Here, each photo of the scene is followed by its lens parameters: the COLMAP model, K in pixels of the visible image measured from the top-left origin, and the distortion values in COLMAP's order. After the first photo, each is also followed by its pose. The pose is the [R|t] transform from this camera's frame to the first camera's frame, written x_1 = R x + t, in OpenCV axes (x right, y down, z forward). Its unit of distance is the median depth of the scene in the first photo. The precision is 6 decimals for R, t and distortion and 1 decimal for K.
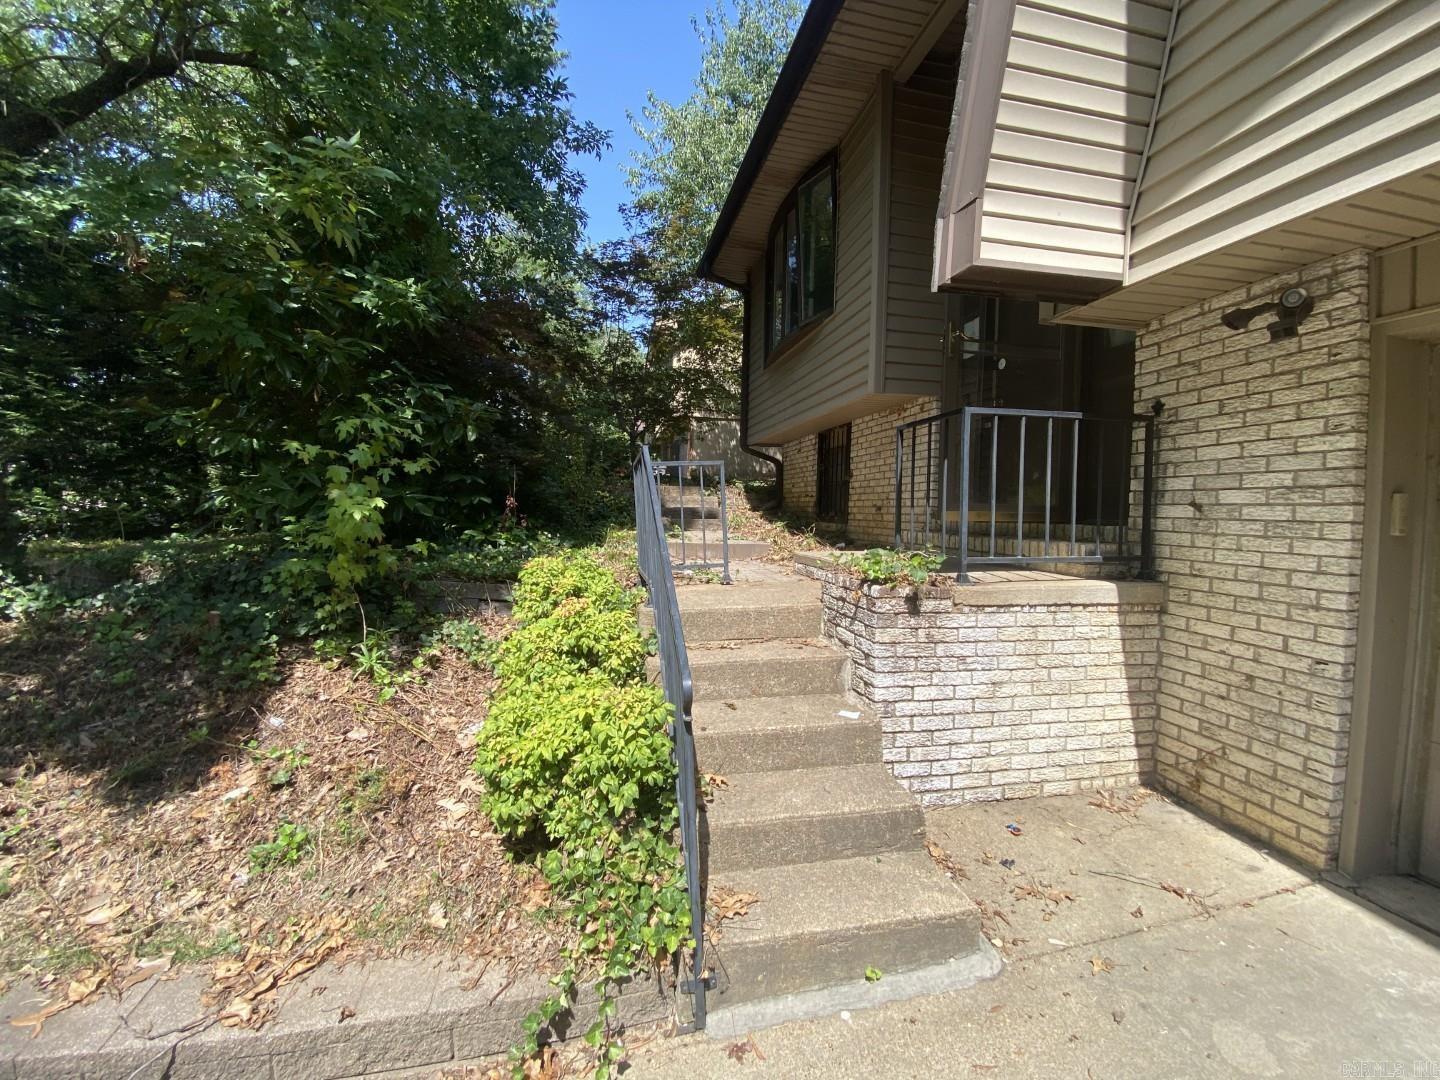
lens RADIAL K [[609.5, 0, 724.1], [0, 609.5, 541.9], [0, 0, 1]] dist [-0.002287, -0.000226]
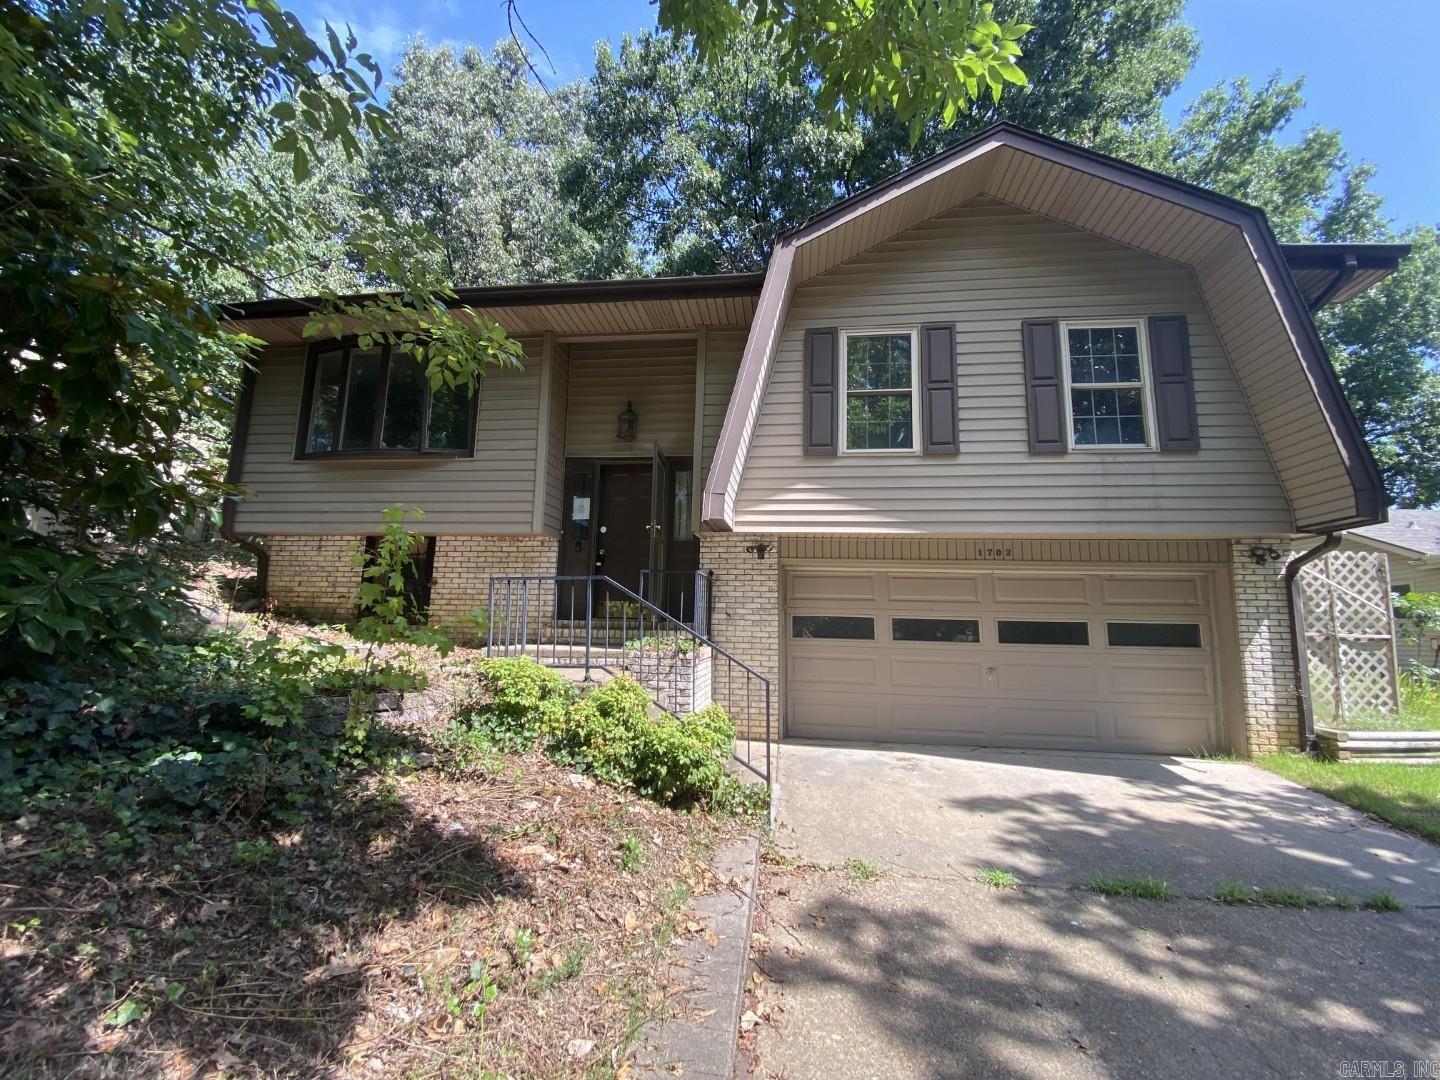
lens RADIAL K [[609.5, 0, 721.4], [0, 609.5, 539.1], [0, 0, 1]] dist [-0.002287, -0.000226]
pose [[0.335203, 0.127270, 0.933510, -1.635903], [0.033912, 0.988562, -0.146952, 0.003924], [-0.941535, 0.080916, 0.327053, 0.162014]]
